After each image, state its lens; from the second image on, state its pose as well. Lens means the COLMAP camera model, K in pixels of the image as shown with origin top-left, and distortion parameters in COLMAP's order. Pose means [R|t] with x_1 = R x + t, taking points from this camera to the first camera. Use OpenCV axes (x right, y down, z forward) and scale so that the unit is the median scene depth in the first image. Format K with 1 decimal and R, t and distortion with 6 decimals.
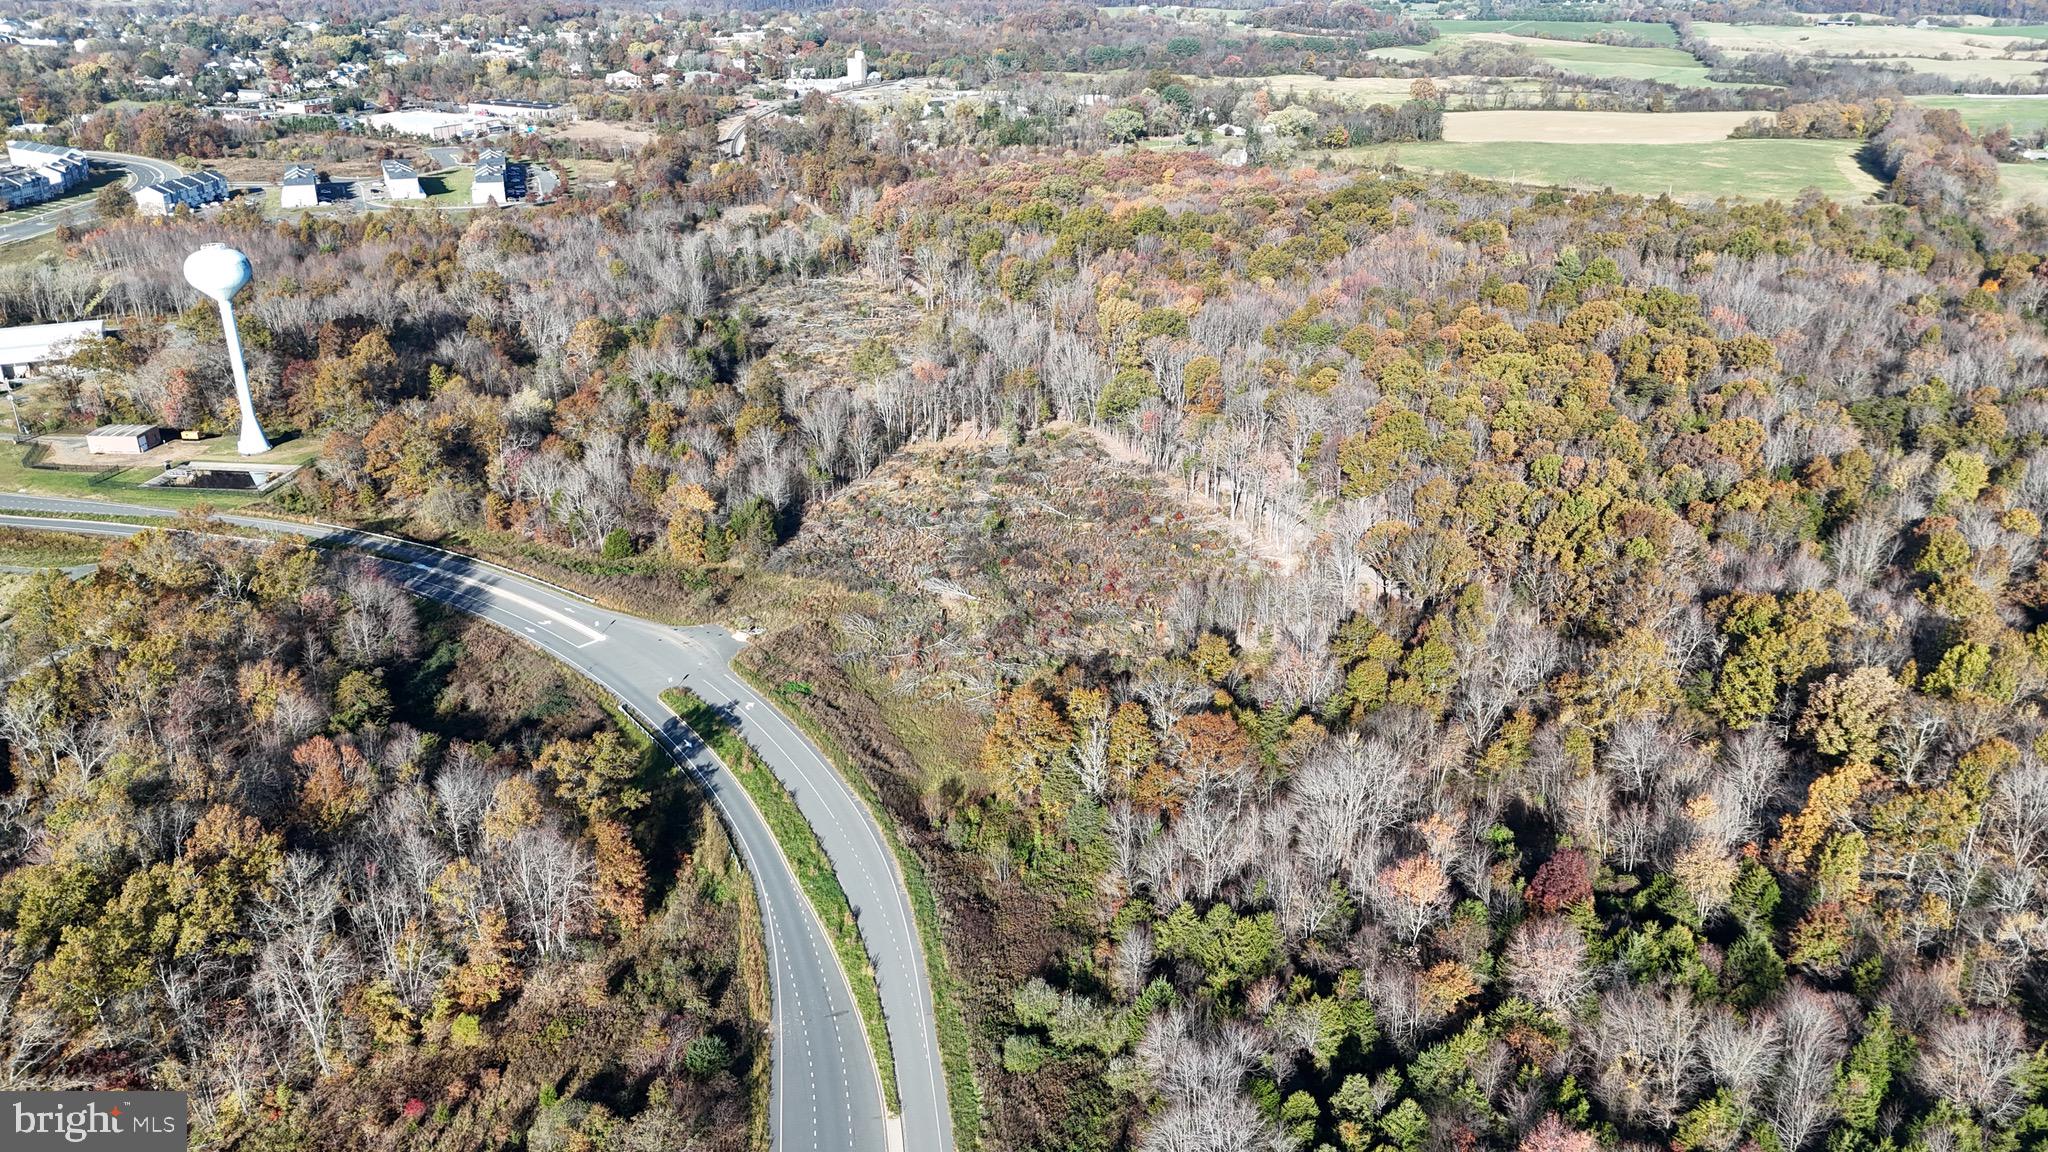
lens RADIAL K [[1501.0, 0, 1027.0], [0, 1501.0, 567.8], [0, 0, 1]] dist [0.099860, -0.113405]
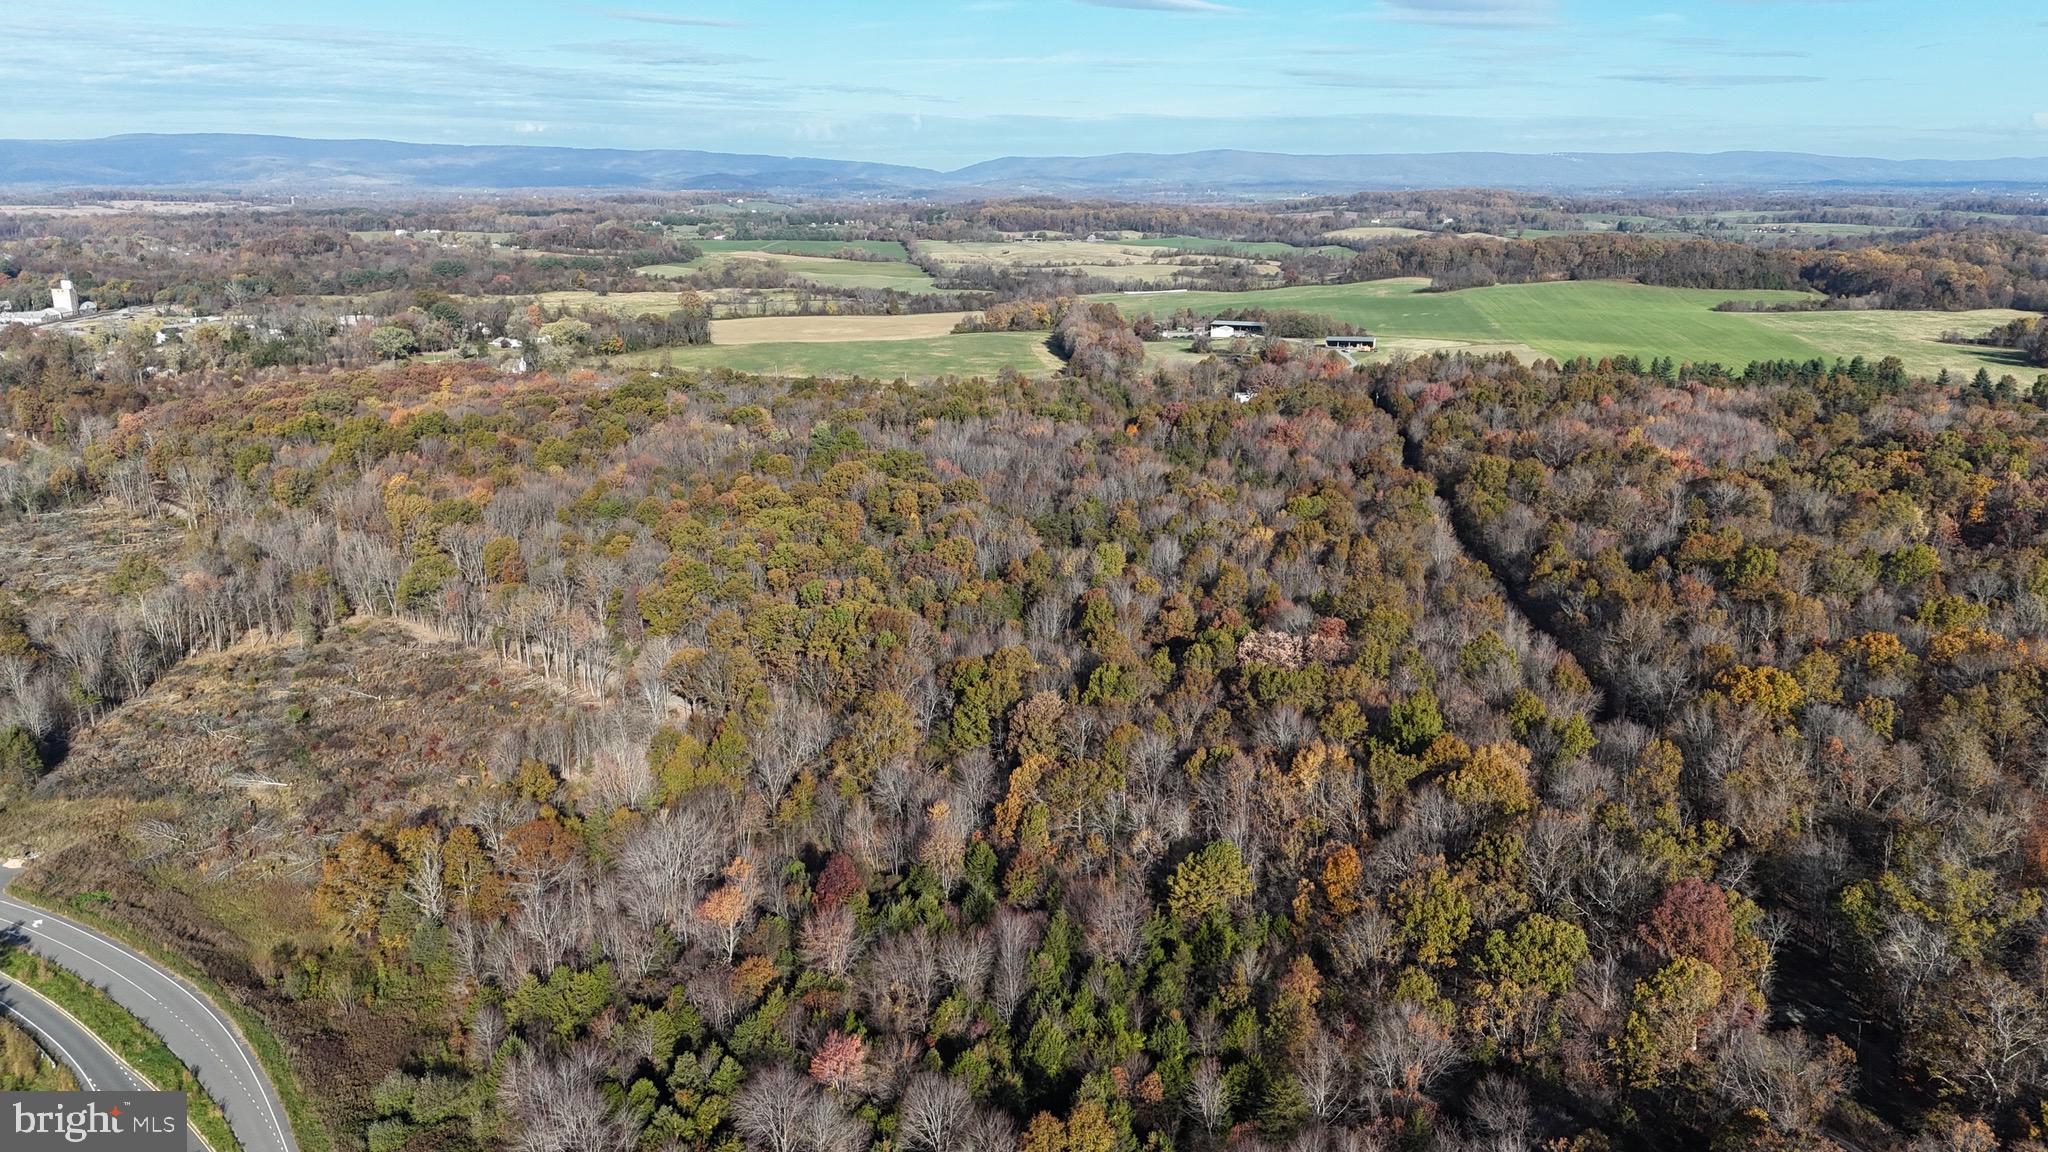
lens RADIAL K [[1501.0, 0, 1027.0], [0, 1501.0, 567.8], [0, 0, 1]] dist [0.099860, -0.113405]
pose [[0.899057, -0.114877, 0.422492, -0.002923], [0.170168, 0.980783, -0.095437, 0.041881], [-0.403410, 0.157697, 0.901328, -0.101084]]
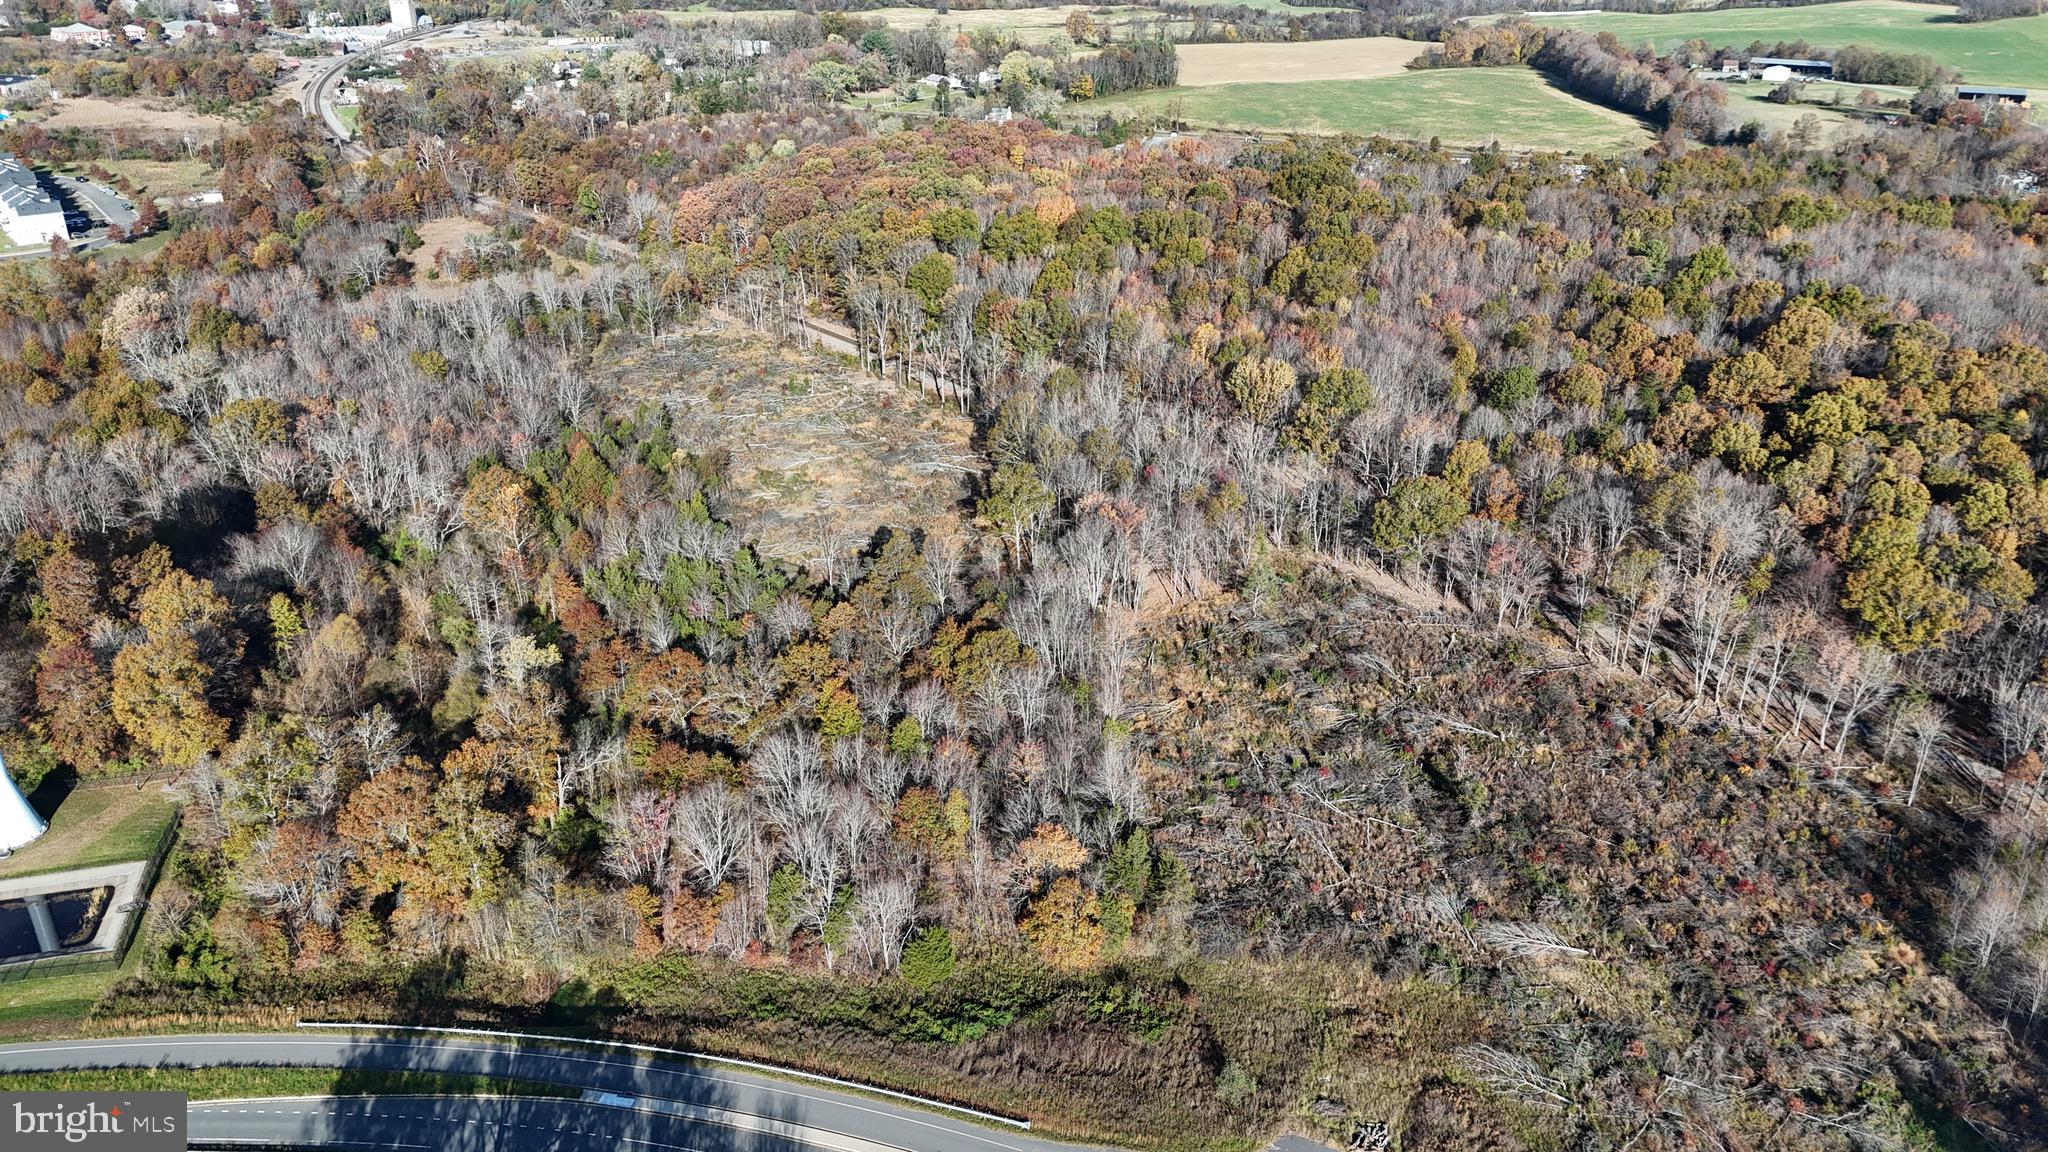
lens RADIAL K [[1506.1, 0, 1027.4], [0, 1506.1, 574.4], [0, 0, 1]] dist [0.078473, -0.077949]
pose [[0.939412, -0.142717, 0.311667, -0.291652], [0.127302, 0.989435, 0.069369, -0.141477], [-0.318274, -0.025490, 0.947656, 0.341819]]
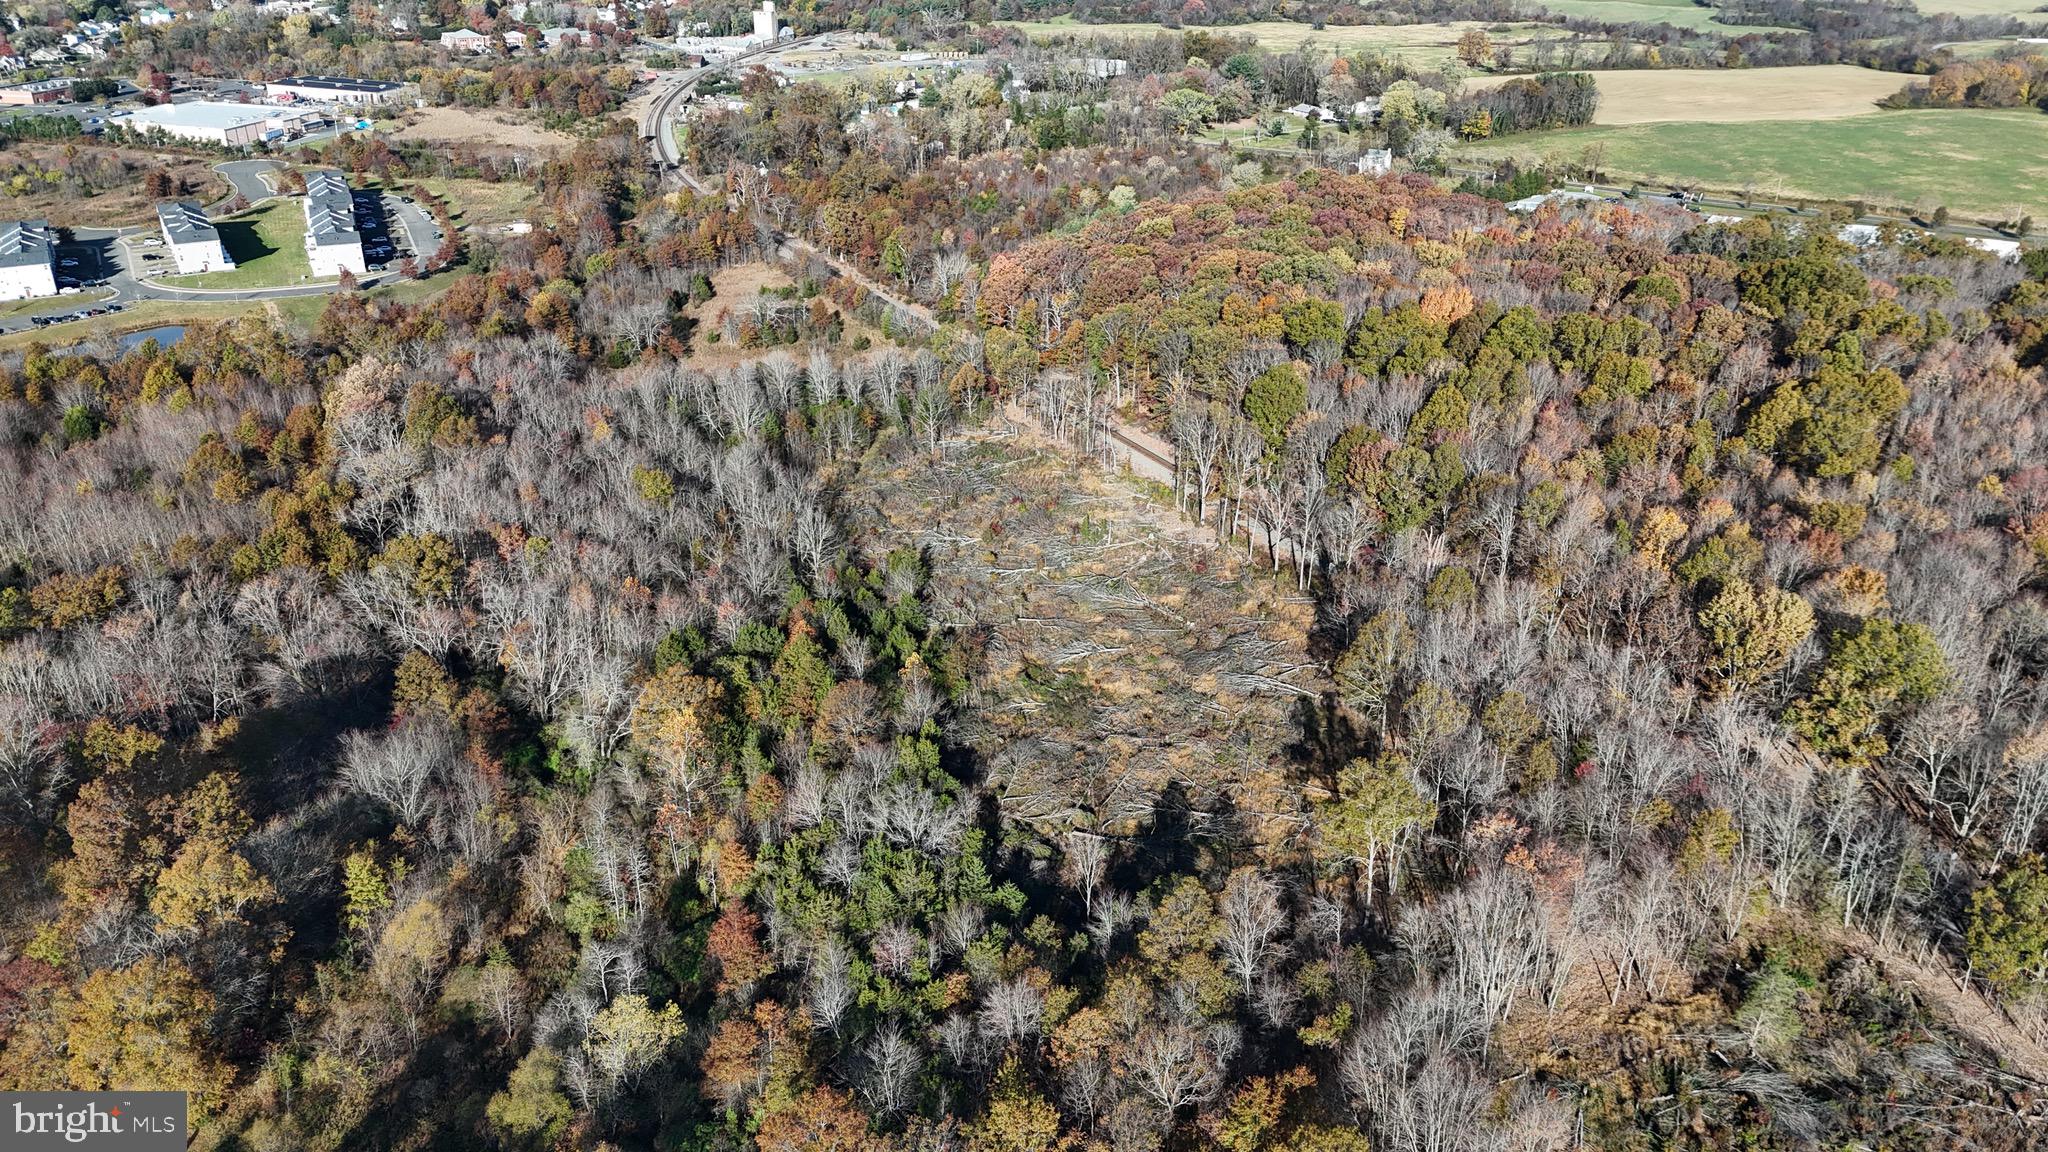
lens RADIAL K [[1506.1, 0, 1027.4], [0, 1506.1, 574.4], [0, 0, 1]] dist [0.078473, -0.077949]
pose [[0.992687, -0.049994, 0.109878, -0.235749], [0.044812, 0.997786, 0.049136, -0.220066], [-0.112091, -0.043853, 0.992730, 0.532373]]
